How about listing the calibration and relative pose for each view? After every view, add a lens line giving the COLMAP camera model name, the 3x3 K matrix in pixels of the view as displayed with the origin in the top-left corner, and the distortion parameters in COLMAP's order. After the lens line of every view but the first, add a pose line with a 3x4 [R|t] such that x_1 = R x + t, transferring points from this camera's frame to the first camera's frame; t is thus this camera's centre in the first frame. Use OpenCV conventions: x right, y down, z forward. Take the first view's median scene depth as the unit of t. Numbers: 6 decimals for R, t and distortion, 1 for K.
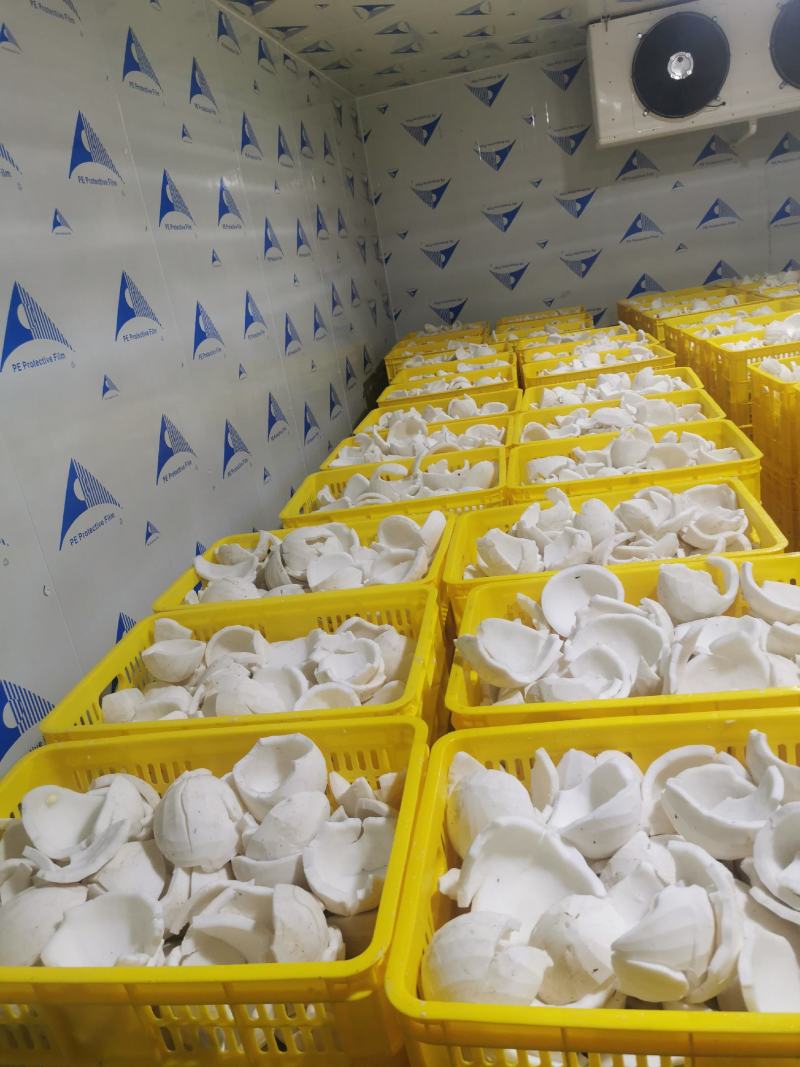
lens RADIAL K [[813.9, 0, 395.6], [0, 813.9, 542.5], [0, 0, 1]] dist [0.058960, -0.075935]
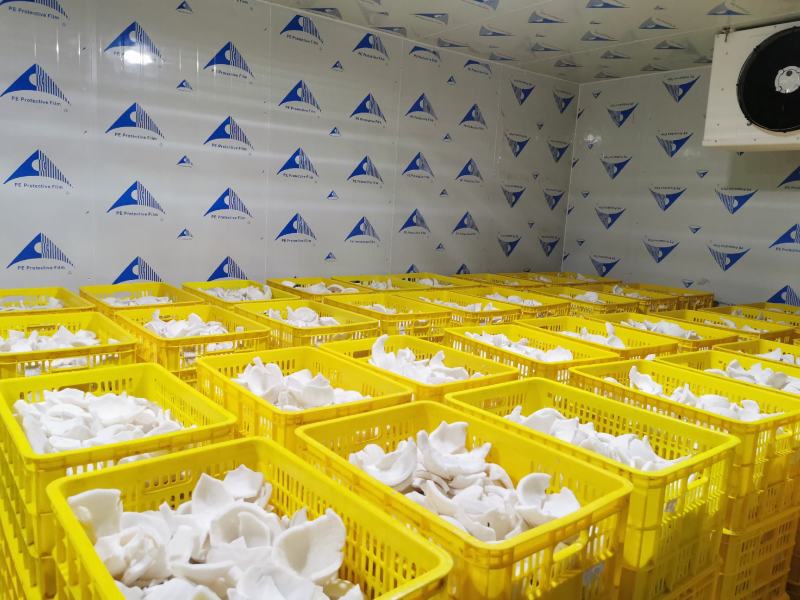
lens RADIAL K [[610.2, 0, 395.1], [0, 610.2, 299.8], [0, 0, 1]] dist [0.058960, -0.075935]
pose [[0.693283, 0.316338, -0.647525, 0.470358], [-0.405012, 0.914219, 0.012993, -0.147813], [0.596090, 0.253248, 0.761933, 0.216836]]
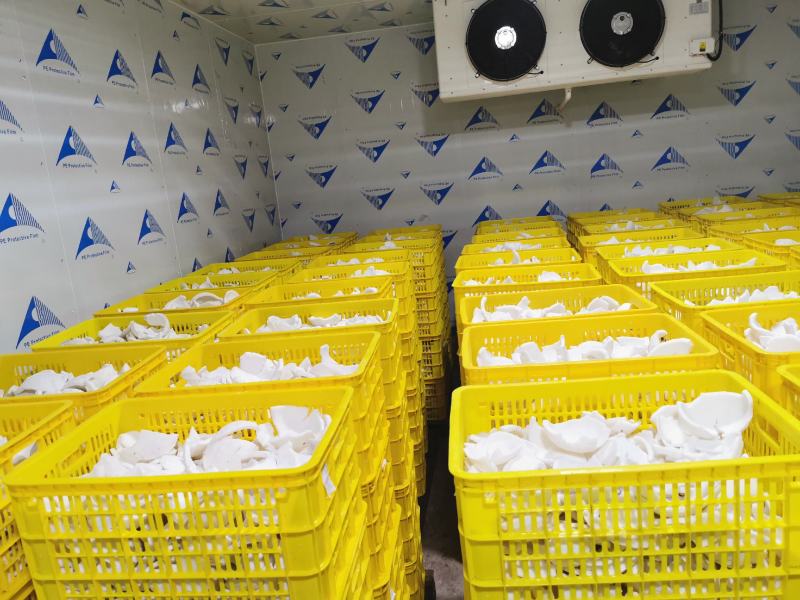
lens RADIAL K [[610.2, 0, 398.7], [0, 610.2, 302.0], [0, 0, 1]] dist [0.058960, -0.075935]
pose [[0.996327, 0.068127, 0.051886, 0.142594], [-0.060515, 0.988817, -0.136308, -0.062735], [-0.060592, 0.132667, 0.989307, 0.152871]]
